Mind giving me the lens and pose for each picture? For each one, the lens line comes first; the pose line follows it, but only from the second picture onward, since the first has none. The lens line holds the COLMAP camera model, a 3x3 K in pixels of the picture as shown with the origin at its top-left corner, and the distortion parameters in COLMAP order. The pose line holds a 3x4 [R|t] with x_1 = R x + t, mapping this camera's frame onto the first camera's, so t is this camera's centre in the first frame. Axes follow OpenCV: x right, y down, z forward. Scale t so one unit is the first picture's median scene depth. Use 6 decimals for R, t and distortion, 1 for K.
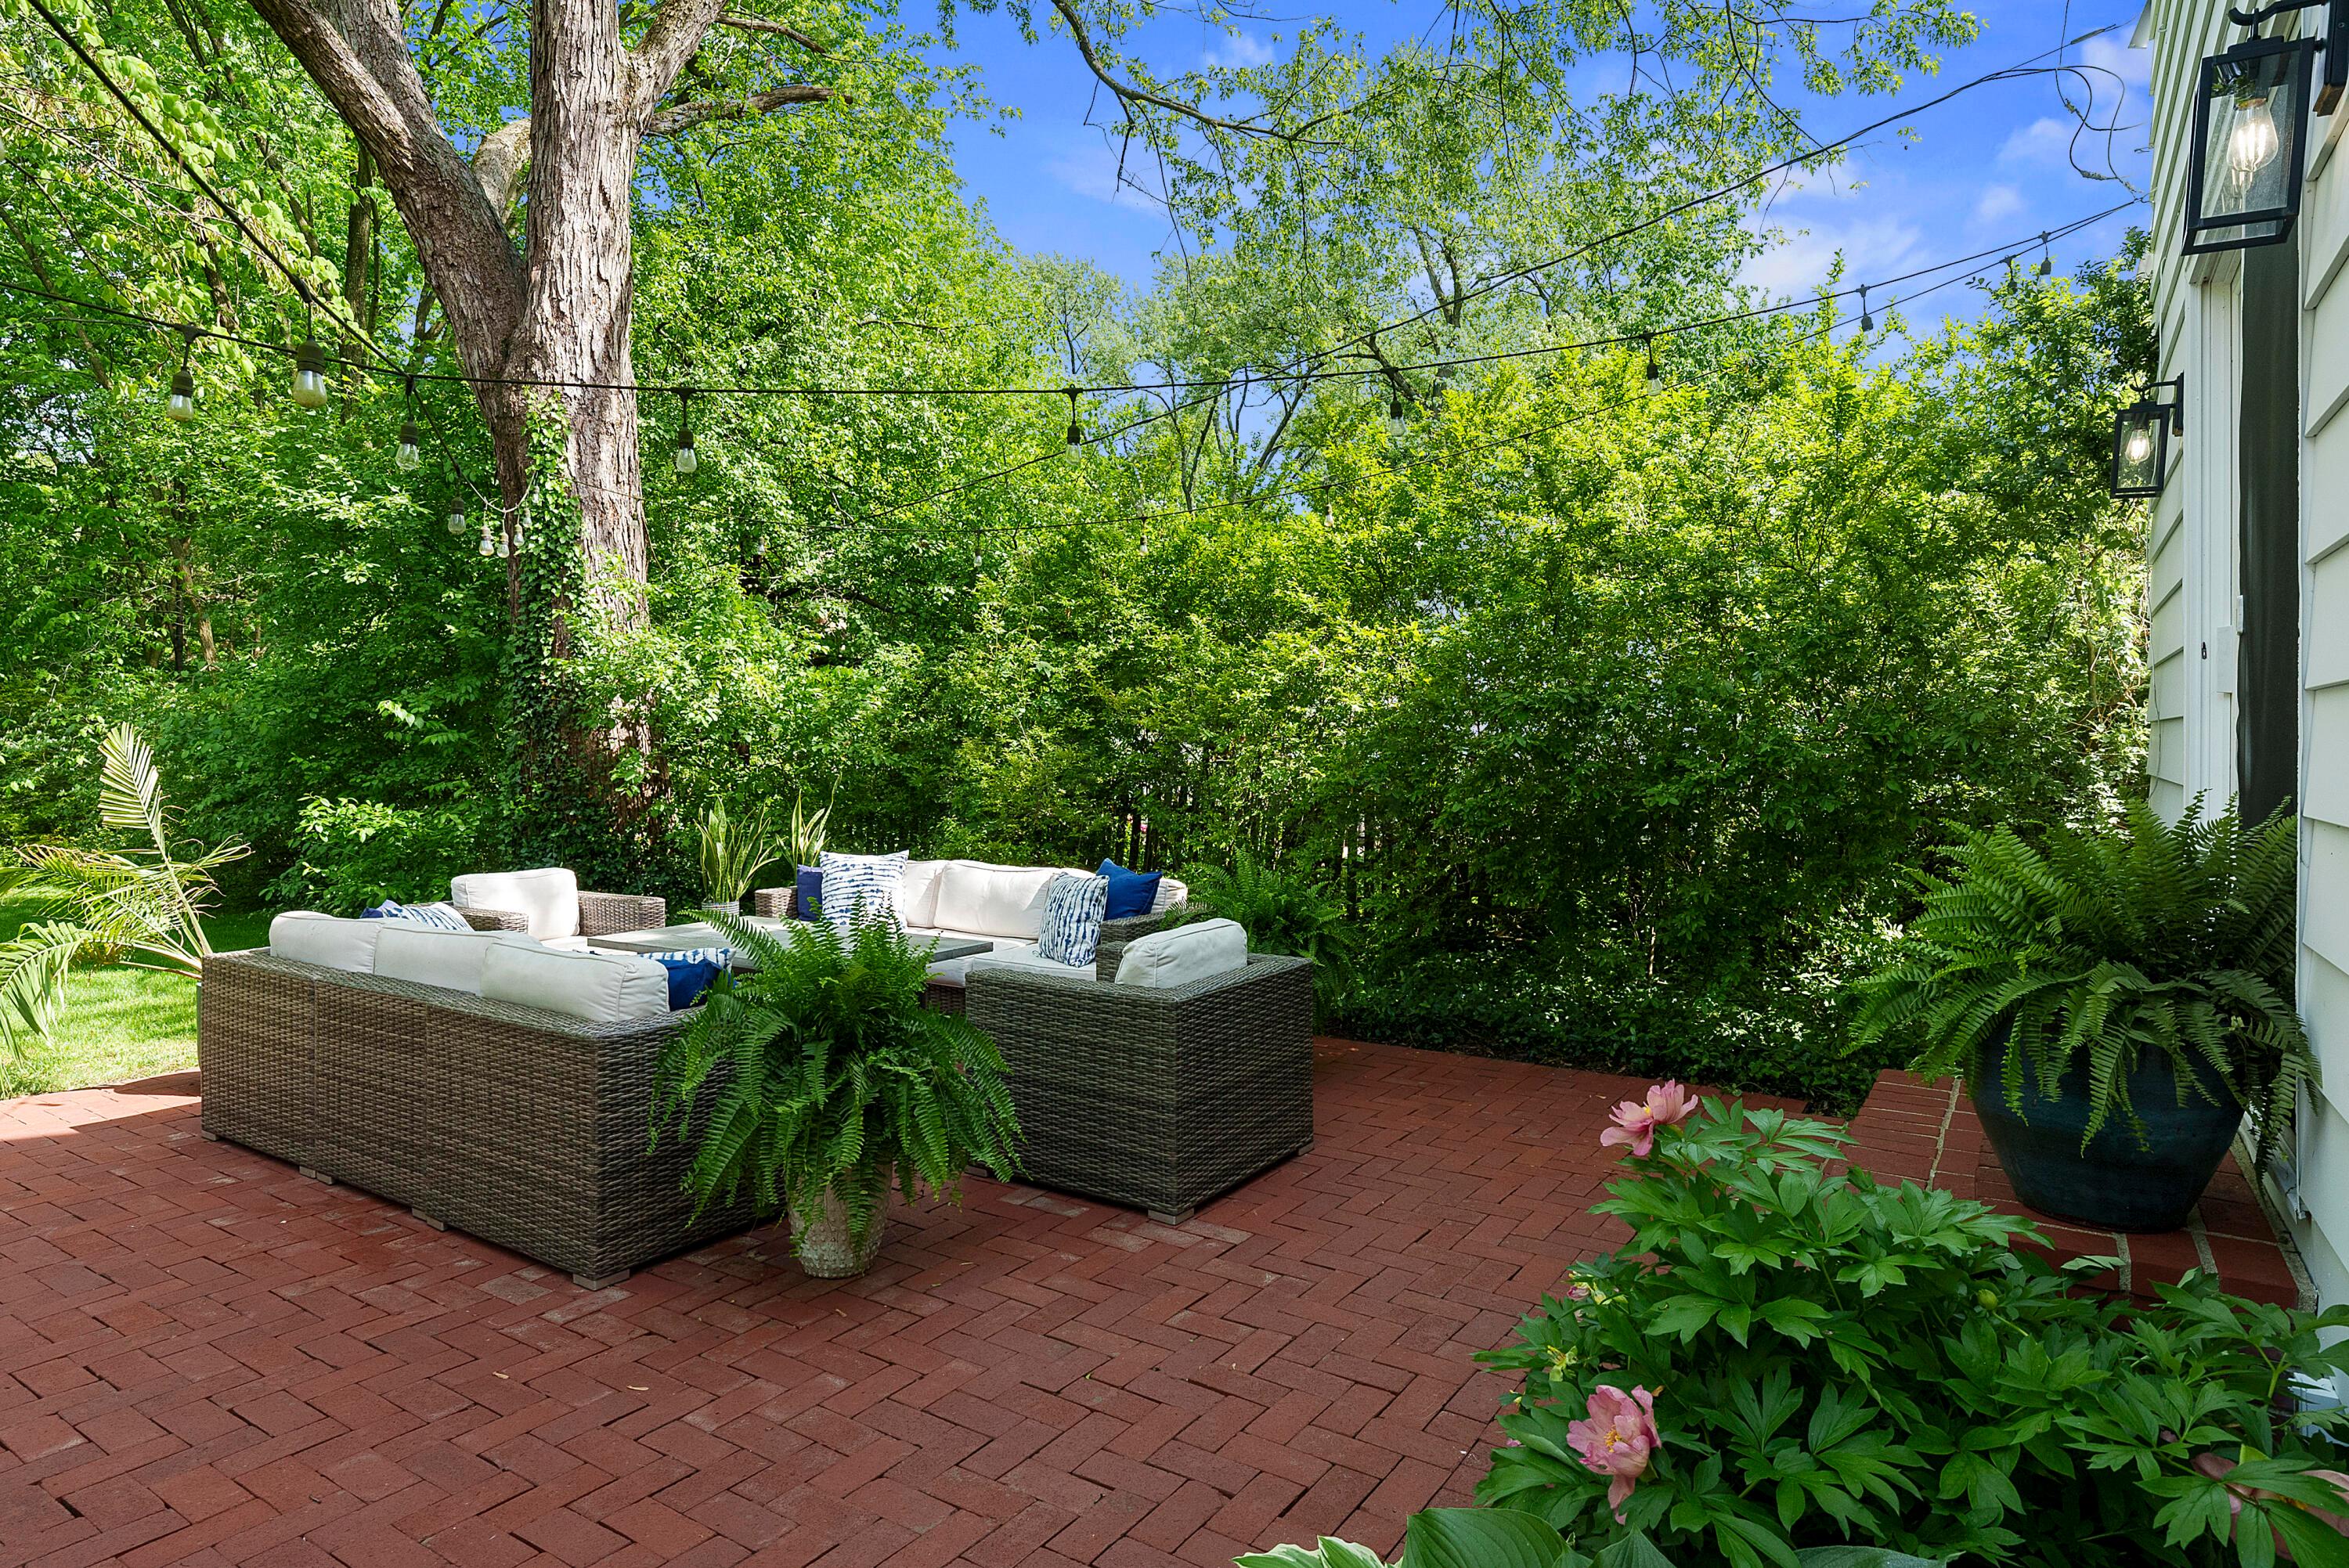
lens RADIAL K [[1275.0, 0, 1187.0], [0, 1275.0, 754.5], [0, 0, 1]] dist [0.001417, 0.000862]
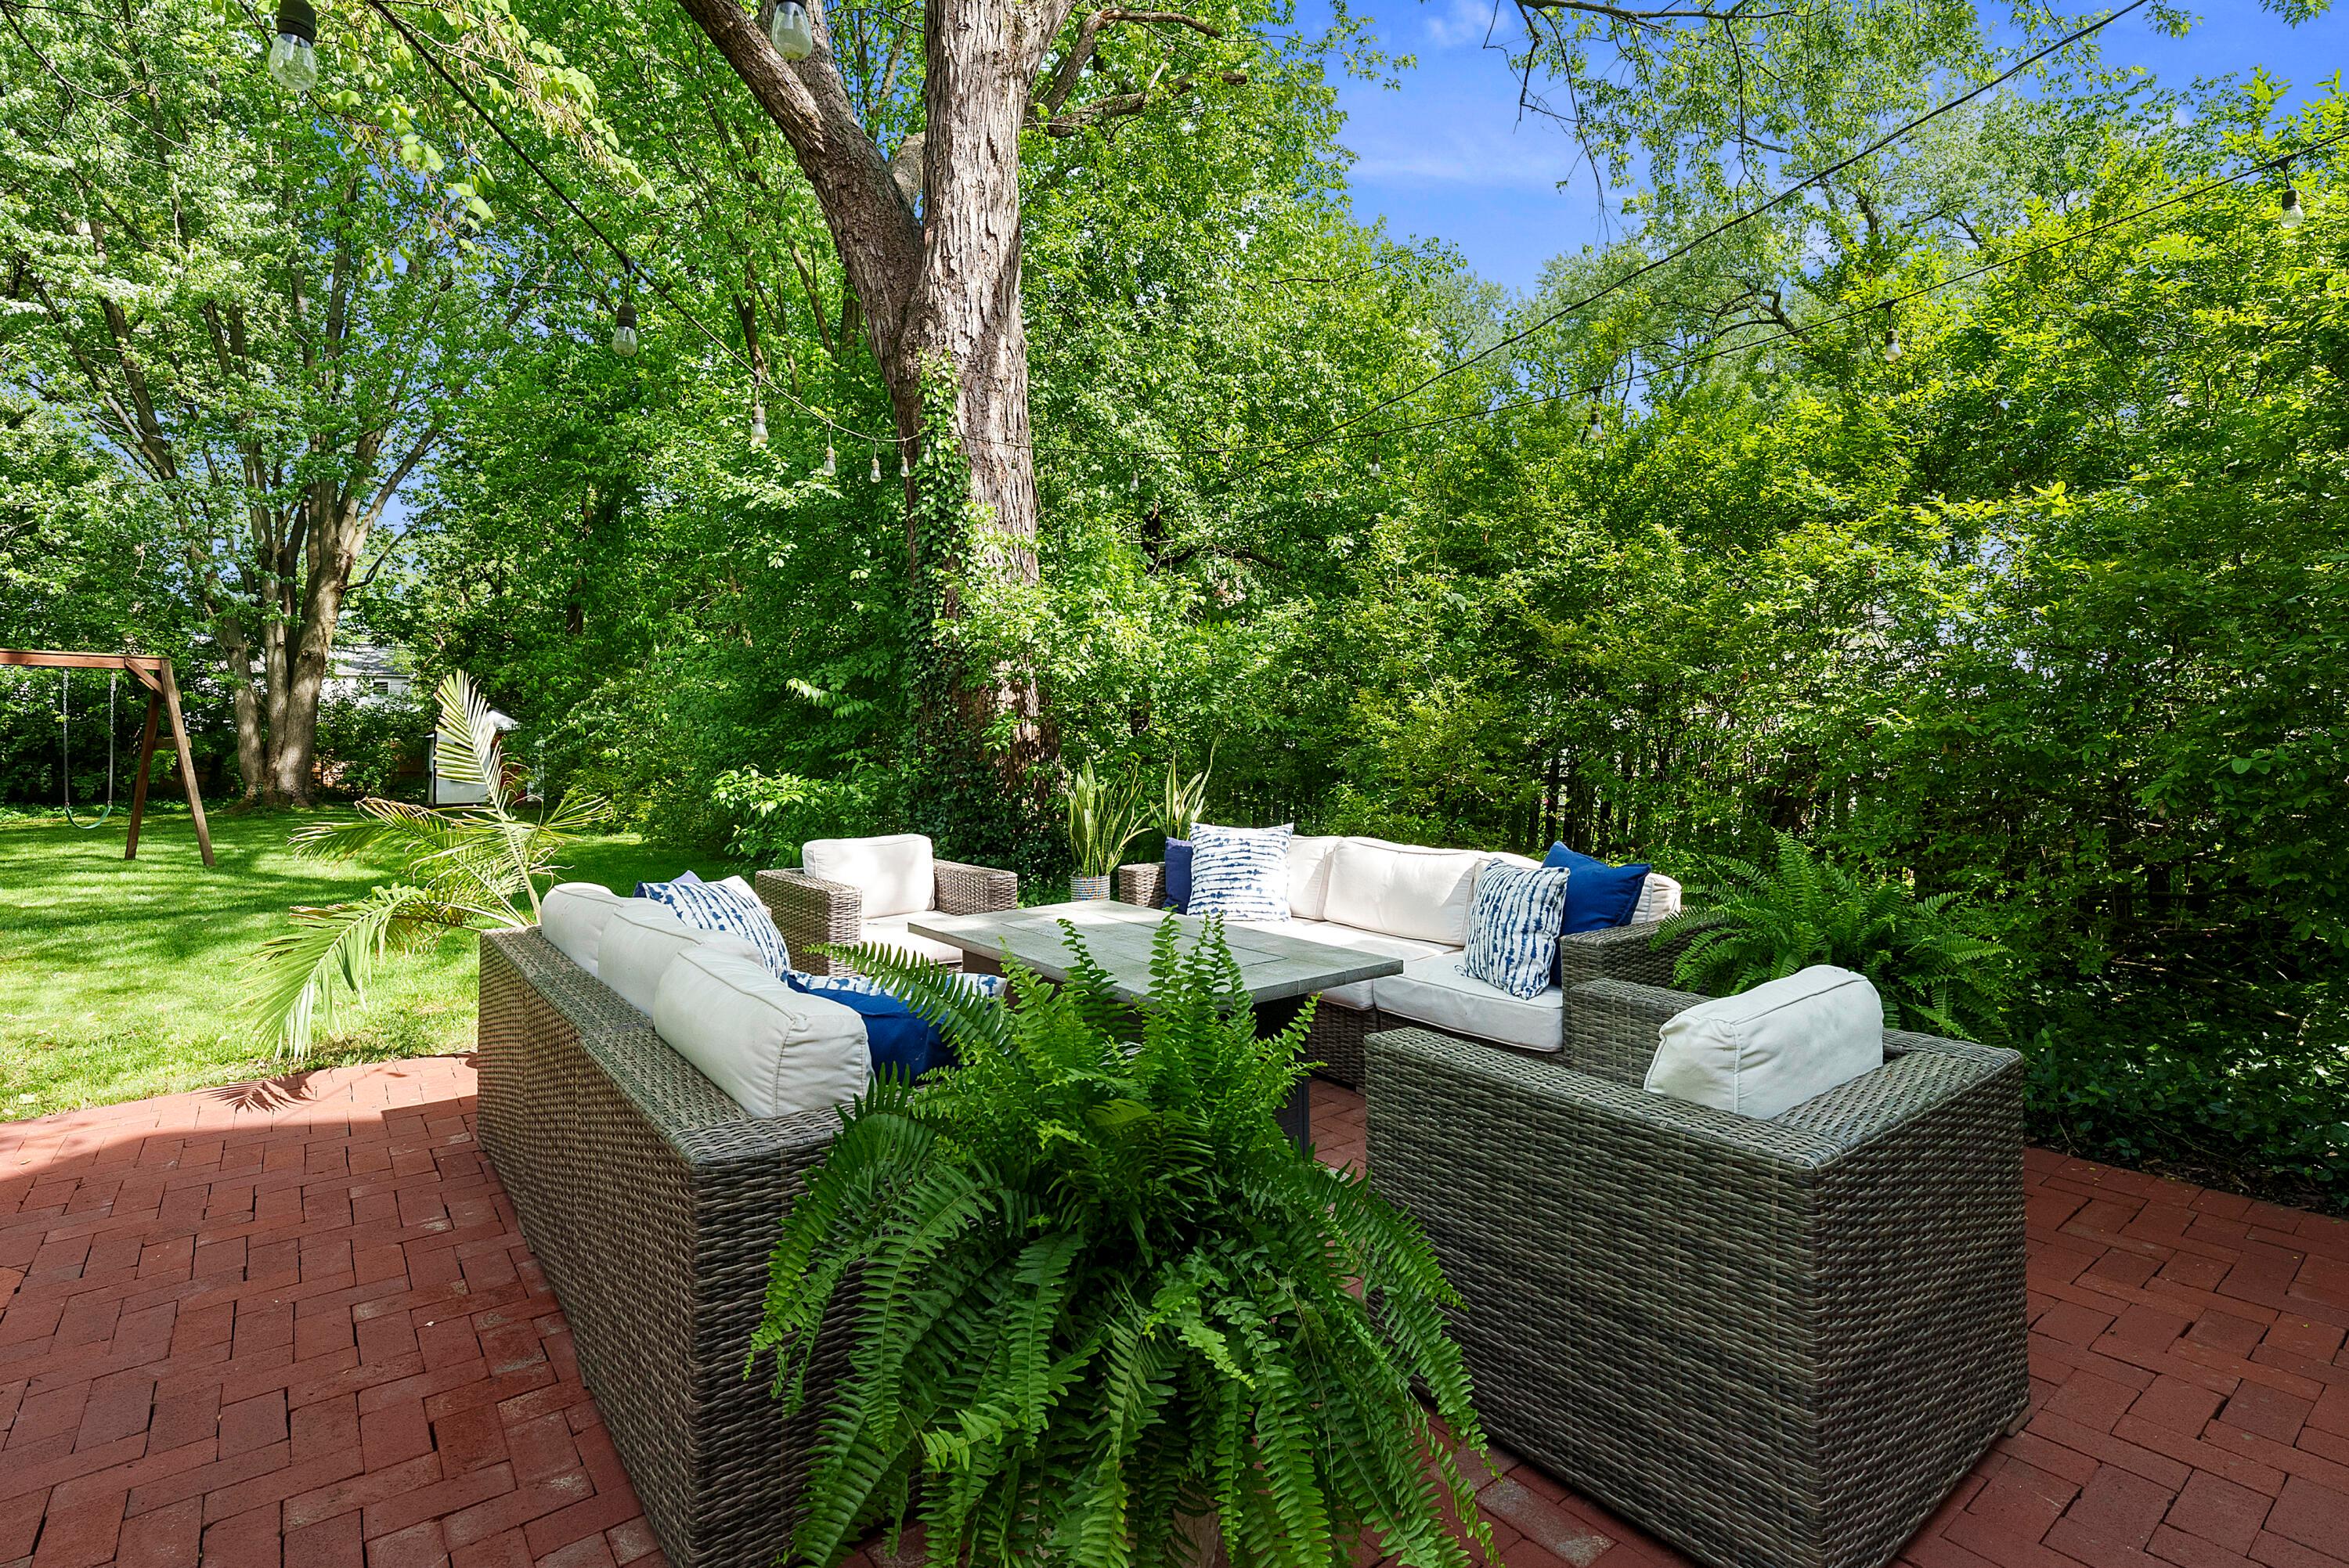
lens RADIAL K [[1126.5, 0, 1184.9], [0, 1126.5, 724.6], [0, 0, 1]] dist [-0.001169, -0.000212]
pose [[0.947023, -0.006697, -0.321095, -0.041890], [0.003862, 0.999948, -0.009465, 0.014898], [0.321142, 0.007724, 0.947000, 0.237649]]
